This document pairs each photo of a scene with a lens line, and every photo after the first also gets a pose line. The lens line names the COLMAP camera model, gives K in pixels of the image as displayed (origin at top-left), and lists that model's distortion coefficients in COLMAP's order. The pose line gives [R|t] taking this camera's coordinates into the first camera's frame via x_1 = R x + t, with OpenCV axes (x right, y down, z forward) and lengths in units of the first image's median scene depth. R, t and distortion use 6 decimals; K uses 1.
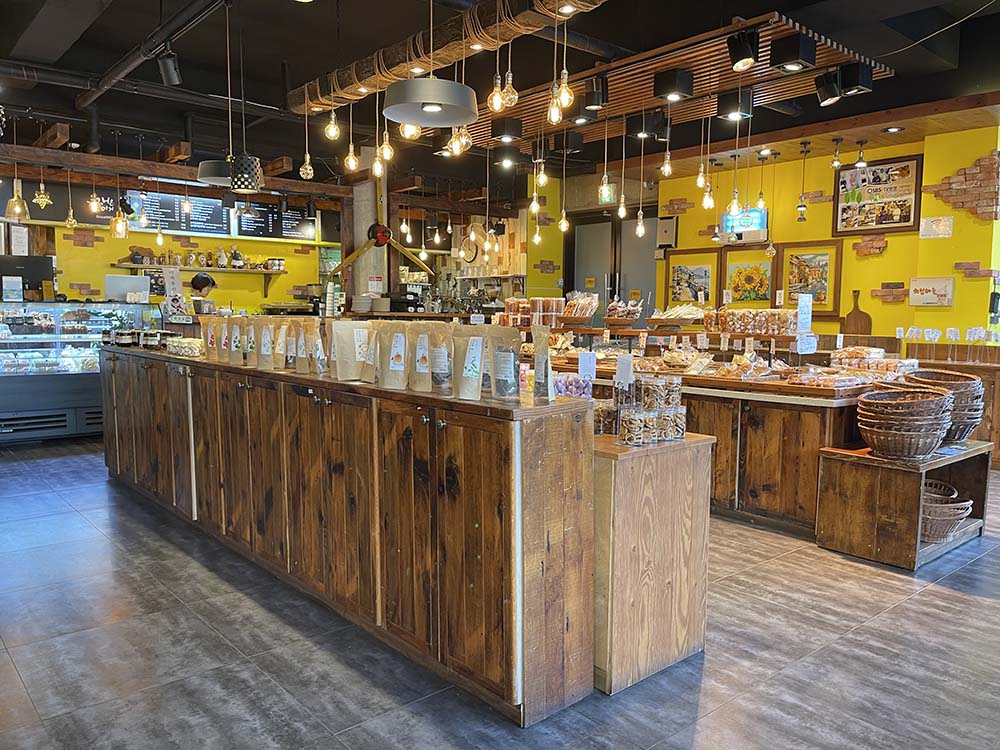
lens RADIAL K [[753.1, 0, 500.7], [0, 753.1, 378.8], [0, 0, 1]] dist [0.033760, -0.052968]
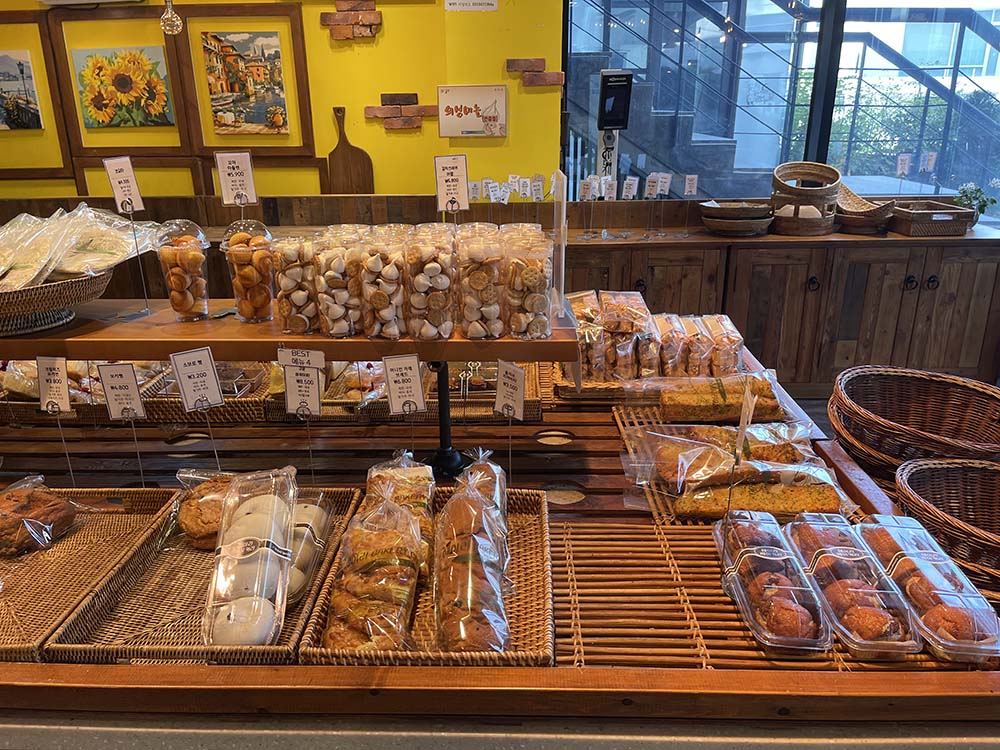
lens RADIAL K [[753.1, 0, 500.6], [0, 753.1, 375.9], [0, 0, 1]] dist [0.033760, -0.052968]
pose [[0.667607, -0.265387, 0.695608, 0.111041], [0.082720, 0.954967, 0.284947, -0.077070], [-0.739904, -0.132691, 0.659496, 0.520453]]
